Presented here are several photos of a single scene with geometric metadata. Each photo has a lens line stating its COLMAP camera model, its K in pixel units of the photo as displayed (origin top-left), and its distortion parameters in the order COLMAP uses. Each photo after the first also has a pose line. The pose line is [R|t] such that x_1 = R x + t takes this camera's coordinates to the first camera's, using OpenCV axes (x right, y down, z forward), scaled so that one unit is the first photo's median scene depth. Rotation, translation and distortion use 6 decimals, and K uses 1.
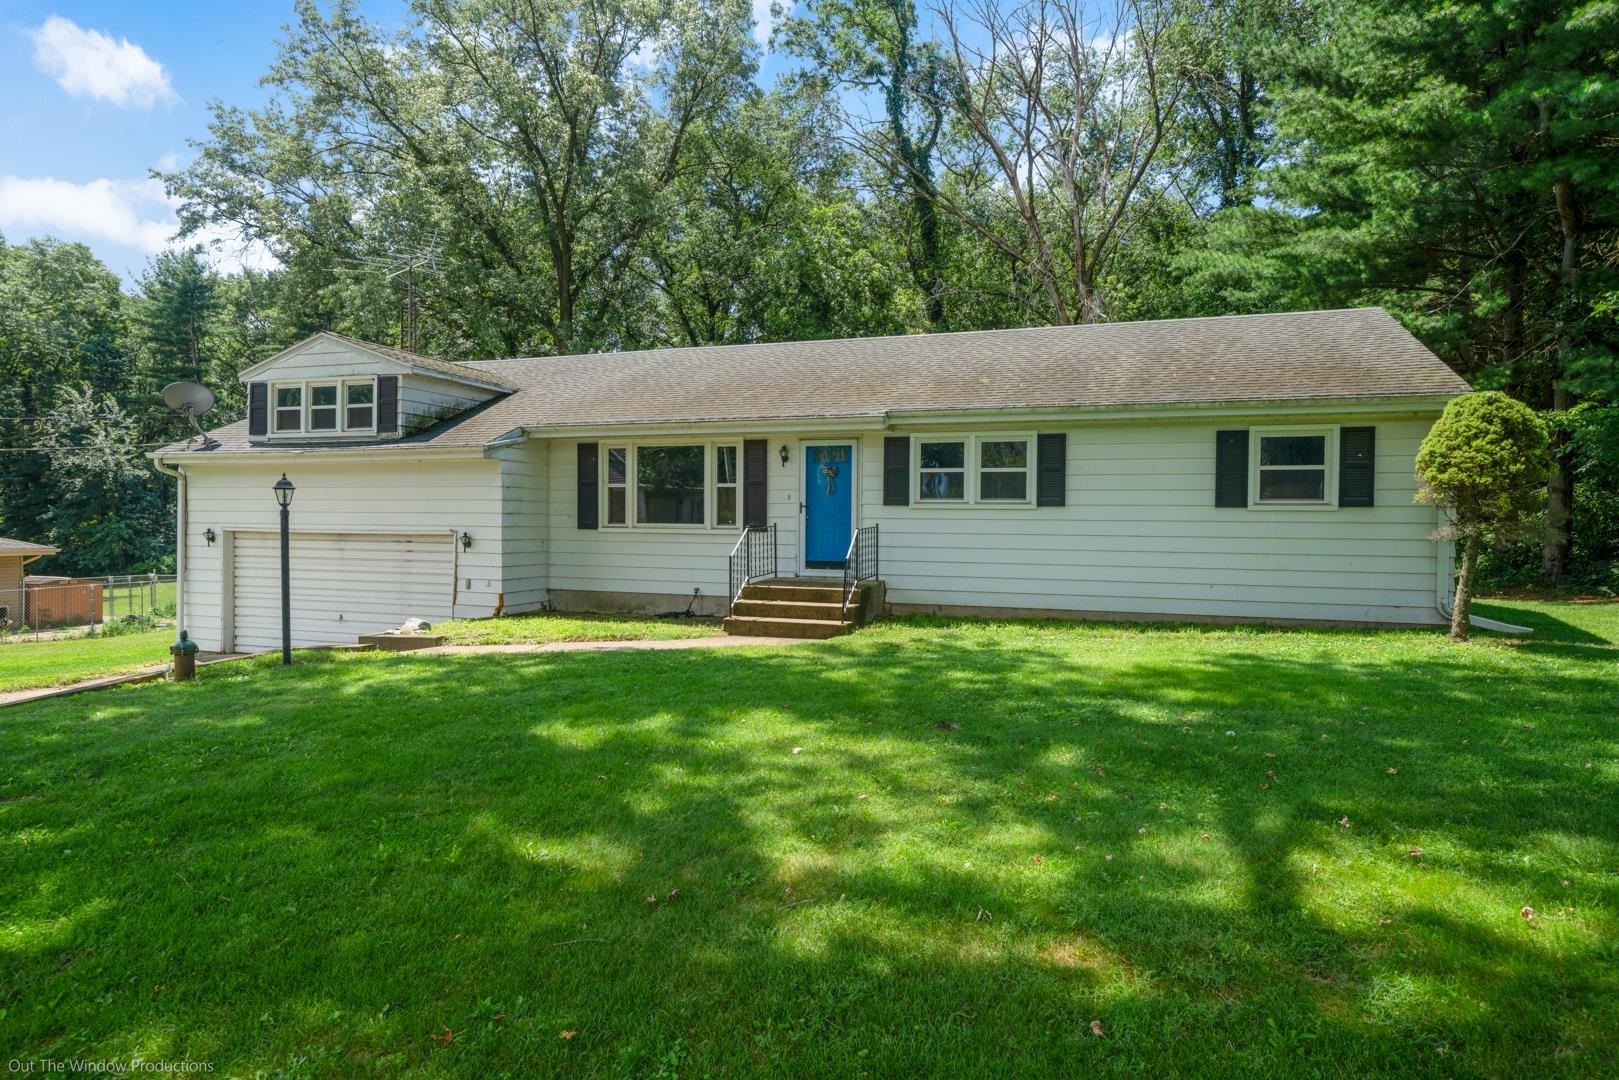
lens RADIAL K [[947.9, 0, 809.0], [0, 947.9, 538.8], [0, 0, 1]] dist [0.001570, 0.000485]
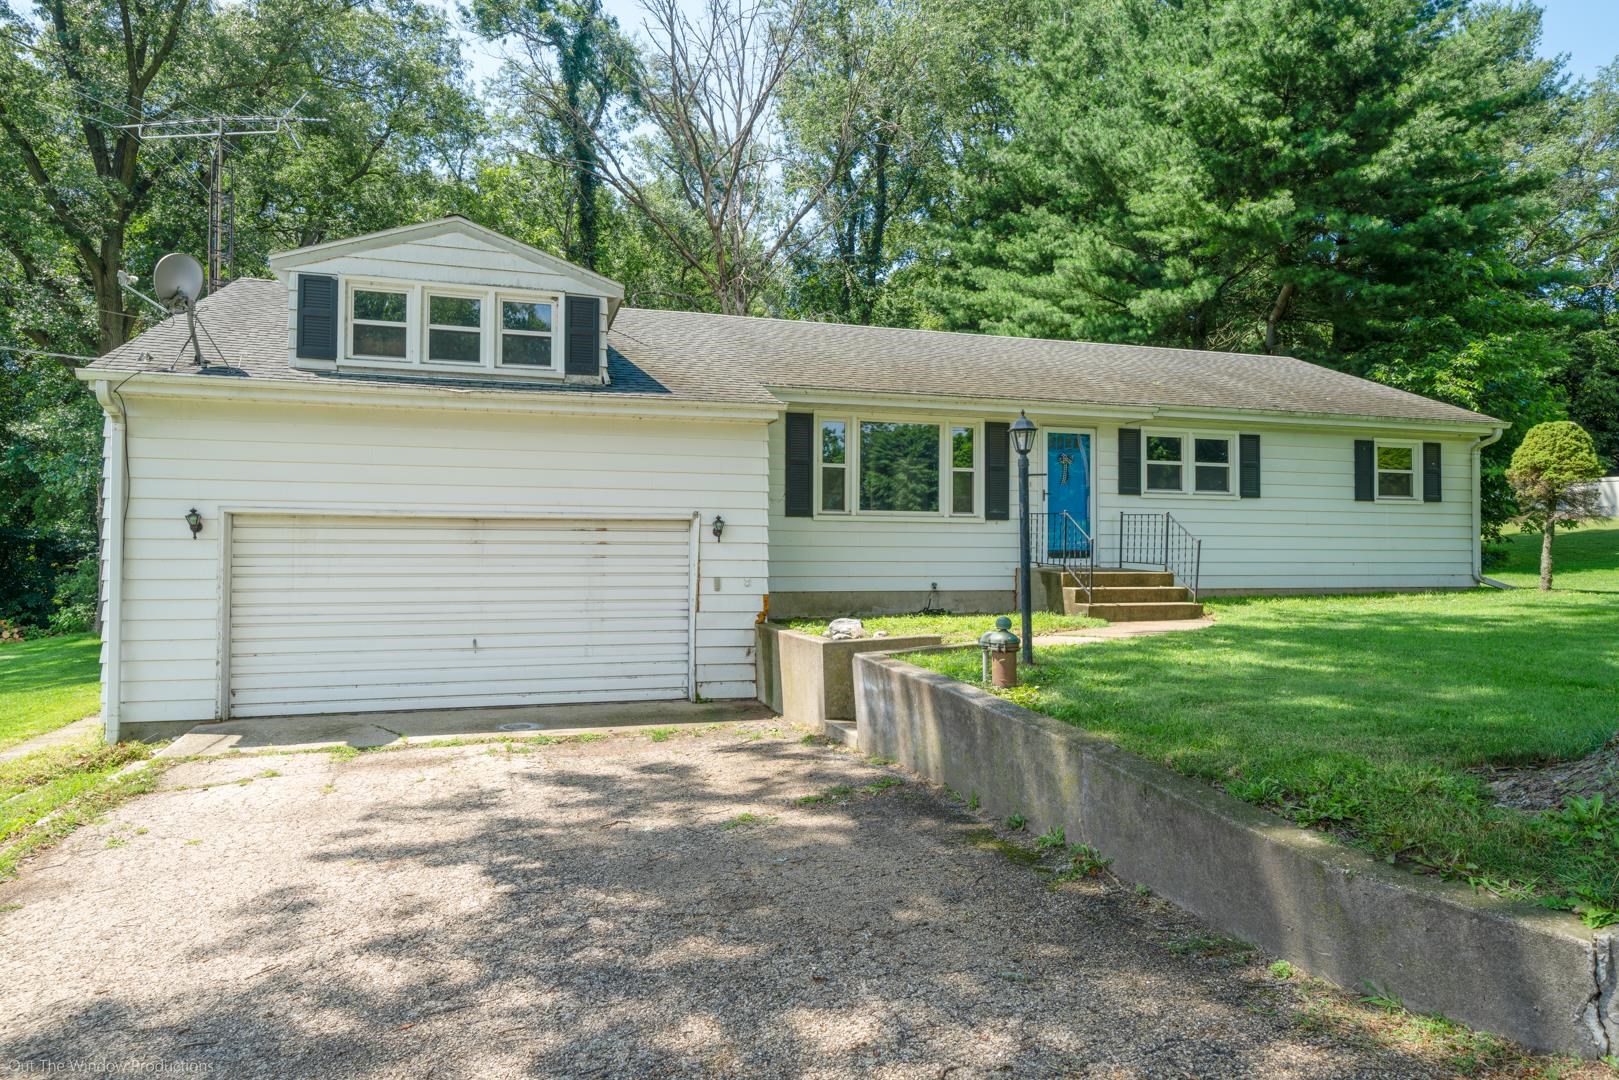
lens RADIAL K [[1008.5, 0, 809.2], [0, 1008.5, 538.5], [0, 0, 1]] dist [-0.002358, -0.000315]
pose [[0.801918, 0.004522, 0.597417, -0.788380], [0.016570, 0.999418, -0.029806, 0.036690], [-0.597205, 0.033801, 0.801376, 0.309637]]
